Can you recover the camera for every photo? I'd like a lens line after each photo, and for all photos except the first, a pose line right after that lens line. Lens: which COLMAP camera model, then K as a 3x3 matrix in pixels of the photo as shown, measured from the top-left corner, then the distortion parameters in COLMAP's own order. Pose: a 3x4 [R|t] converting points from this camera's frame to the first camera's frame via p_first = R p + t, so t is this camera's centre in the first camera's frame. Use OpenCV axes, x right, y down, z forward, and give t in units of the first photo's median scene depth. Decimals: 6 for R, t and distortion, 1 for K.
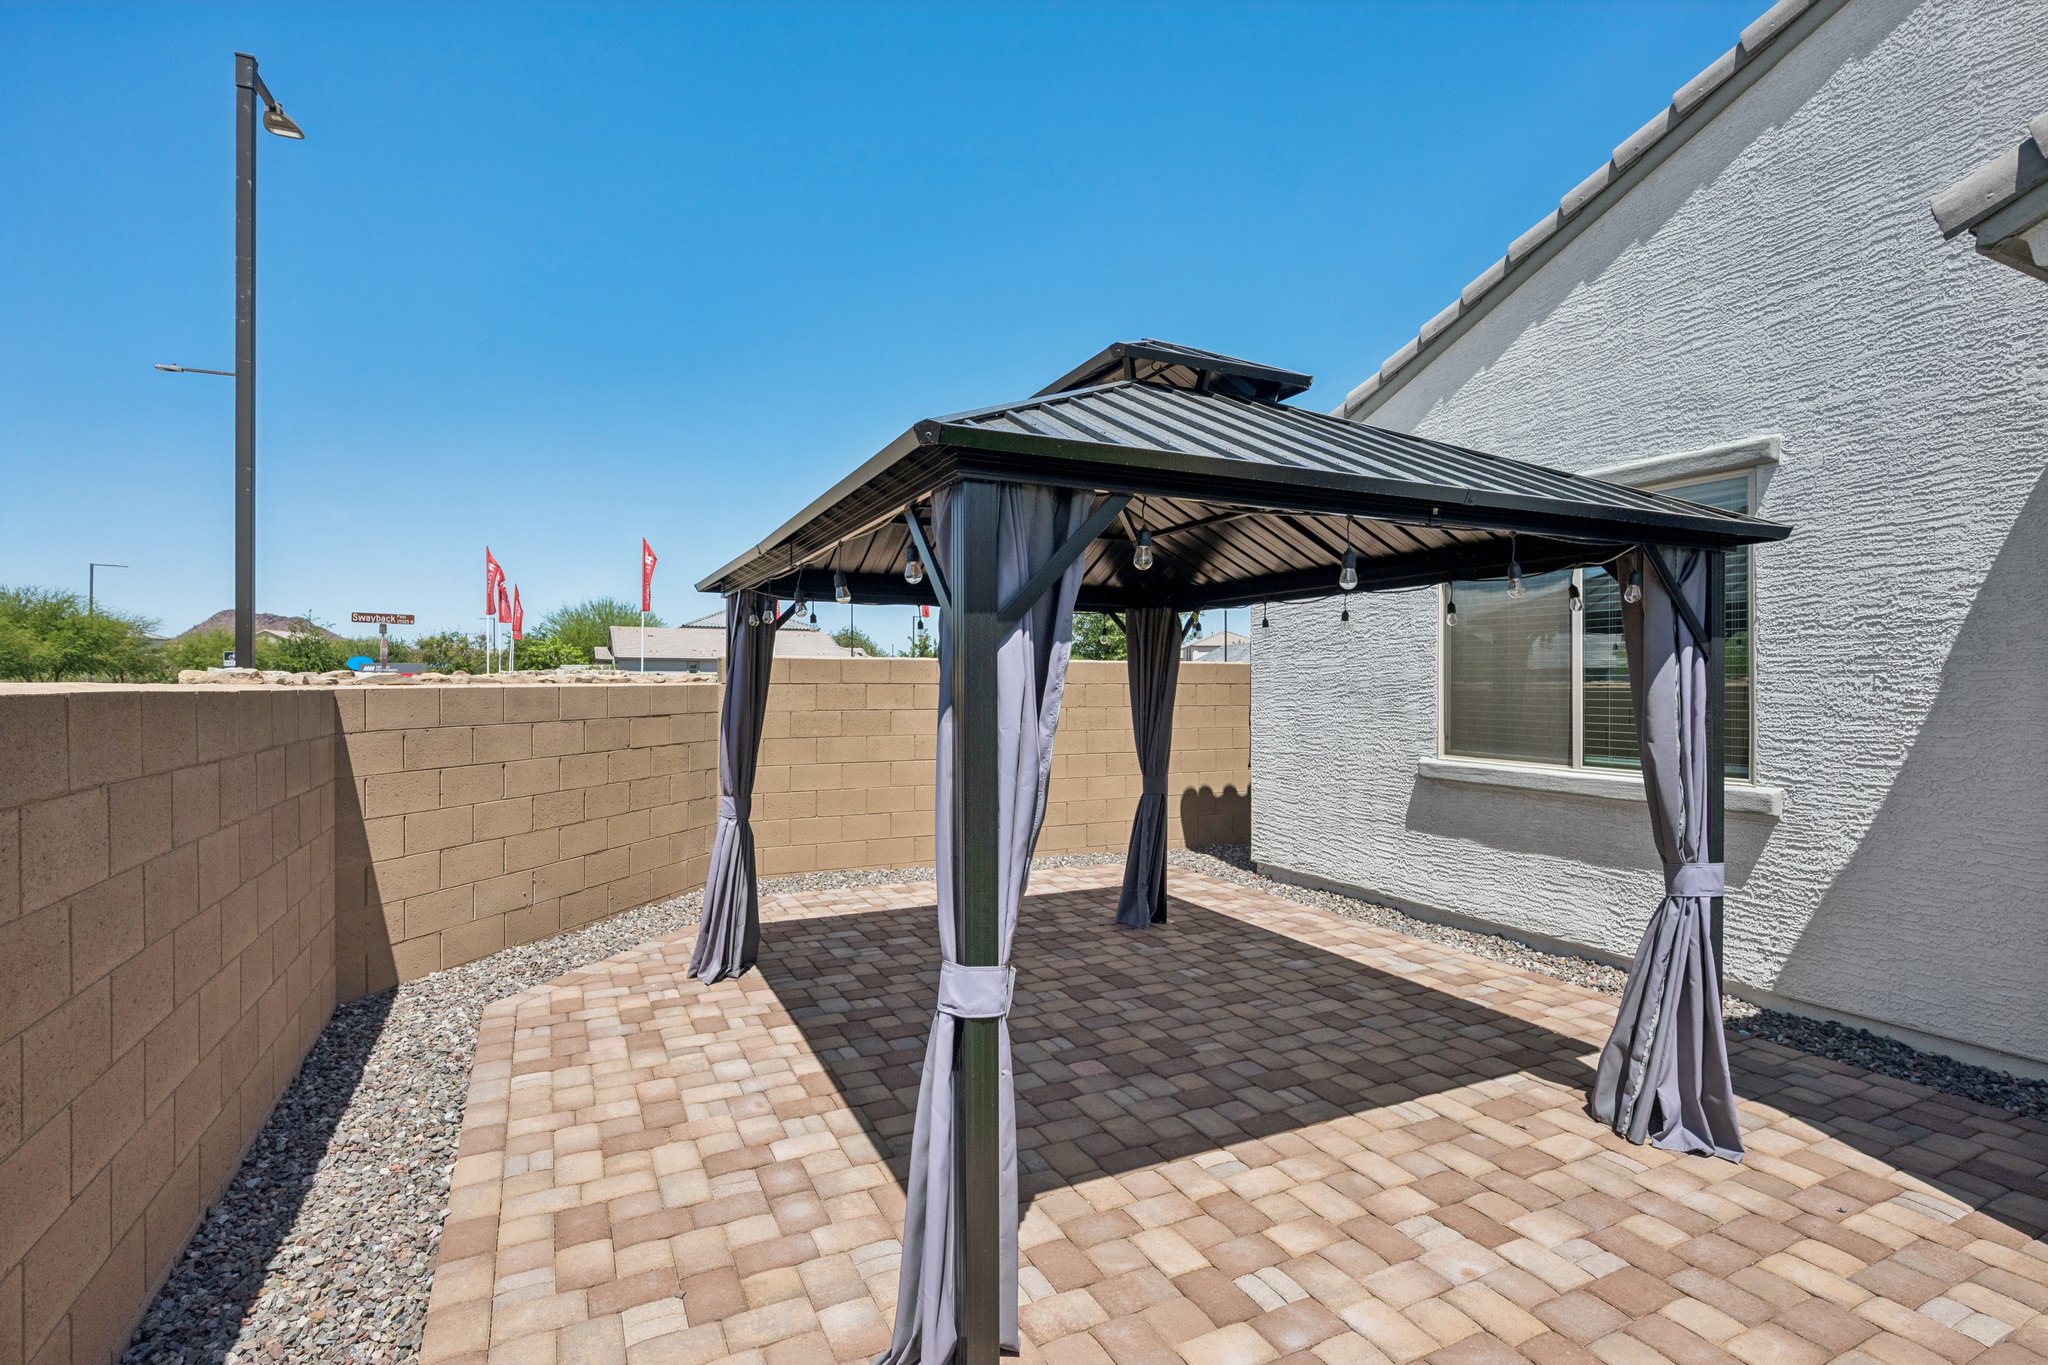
lens RADIAL K [[970.1, 0, 1030.0], [0, 970.1, 687.8], [0, 0, 1]] dist [-0.005954, 0.001184]
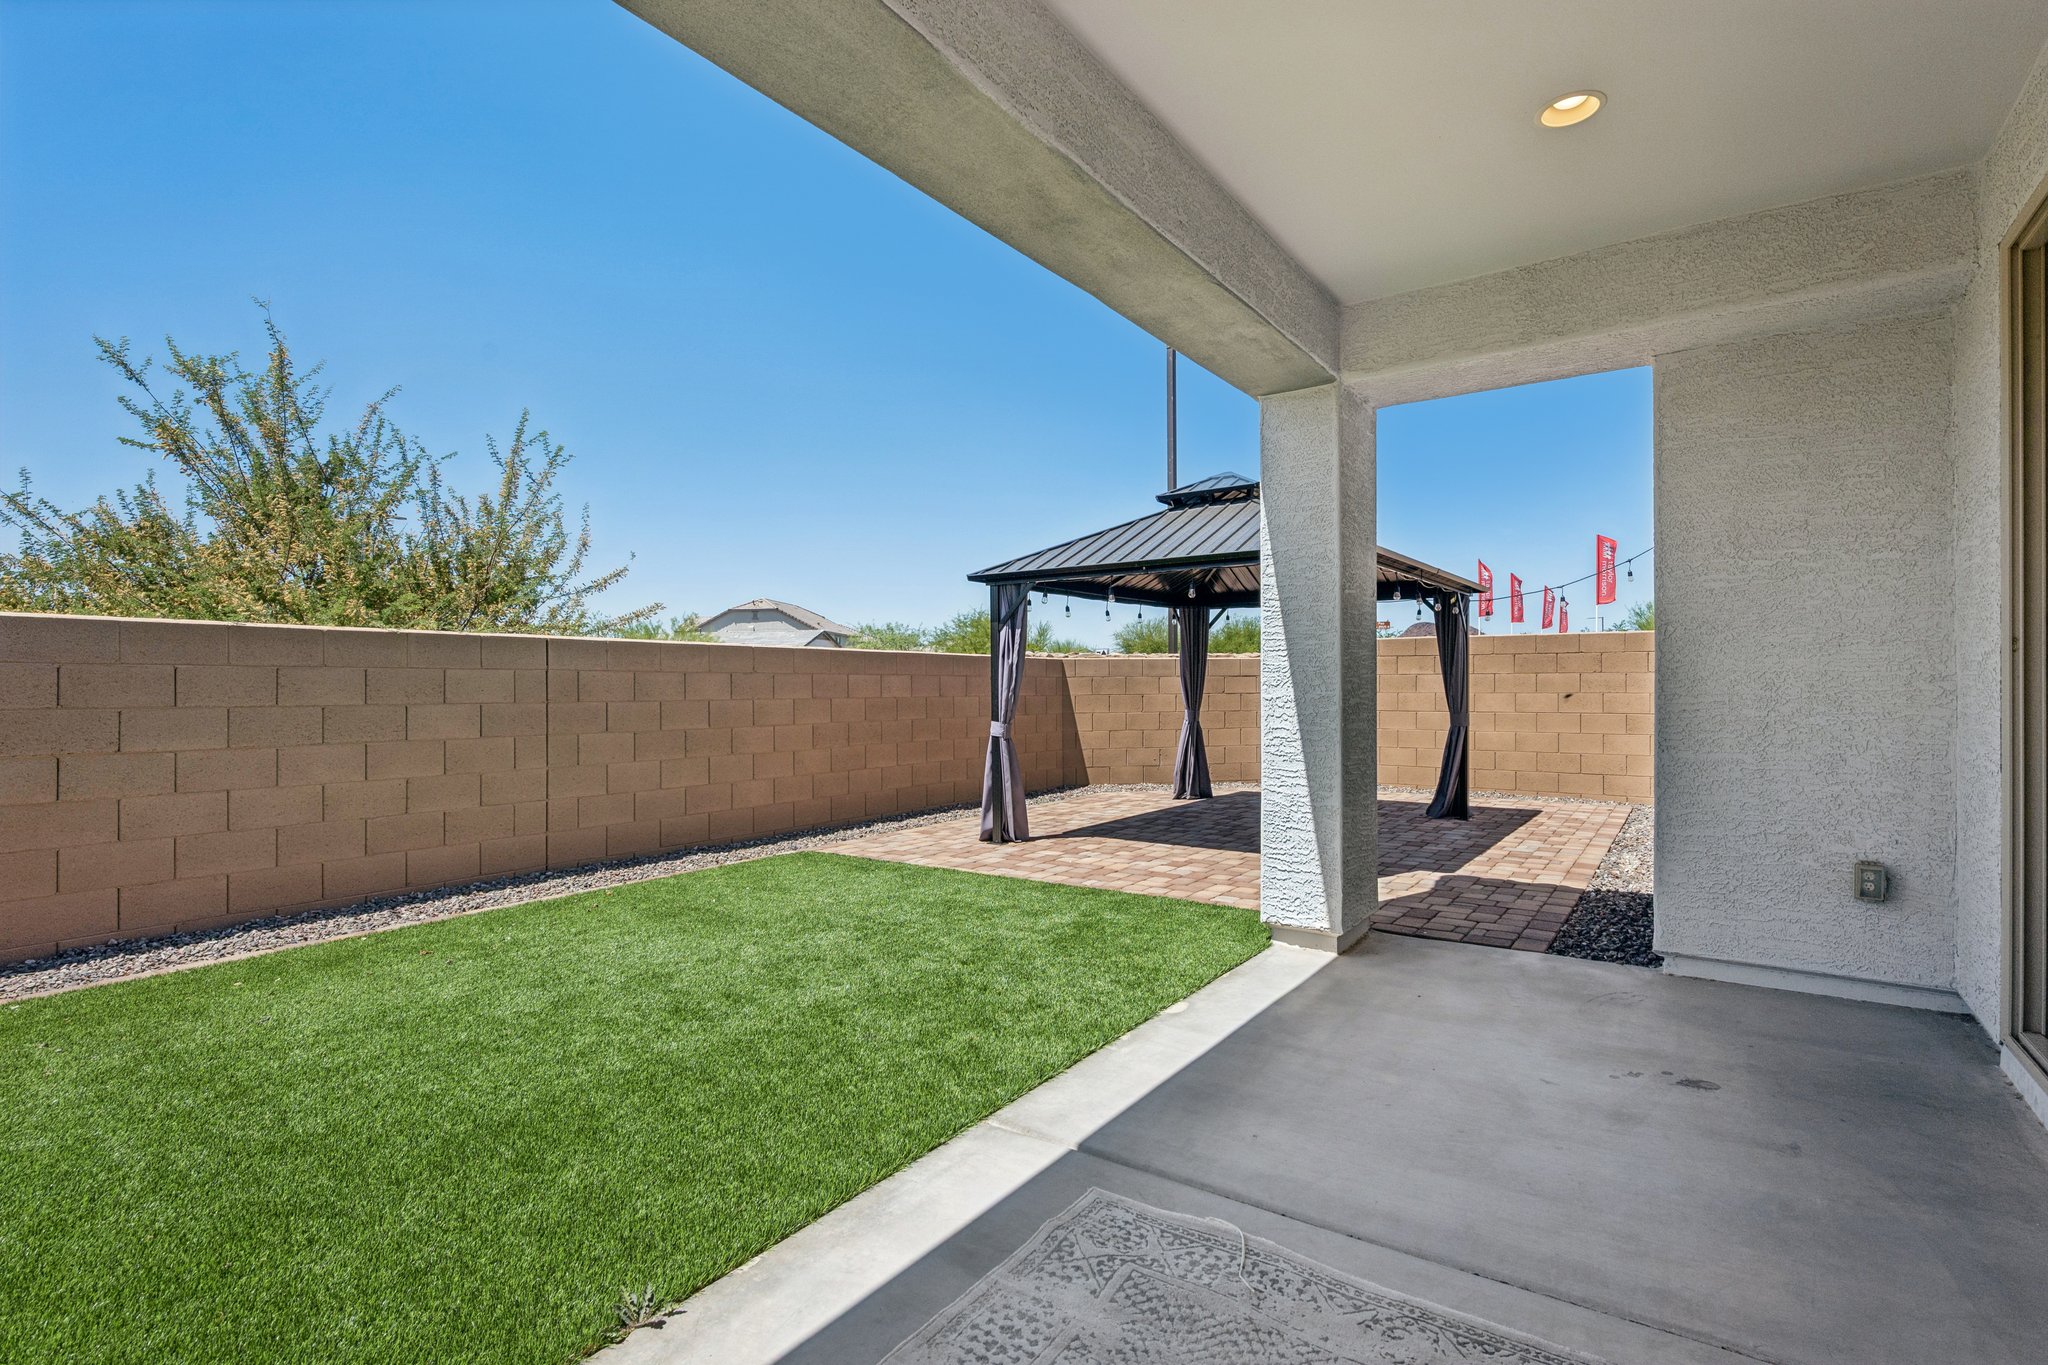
lens RADIAL K [[970.1, 0, 1037.3], [0, 970.1, 686.8], [0, 0, 1]] dist [-0.005954, 0.001184]
pose [[0.488845, -0.001072, -0.872370, 1.389875], [-0.000588, 0.999999, -0.001558, 0.073676], [0.872371, 0.001275, 0.488844, -0.269917]]
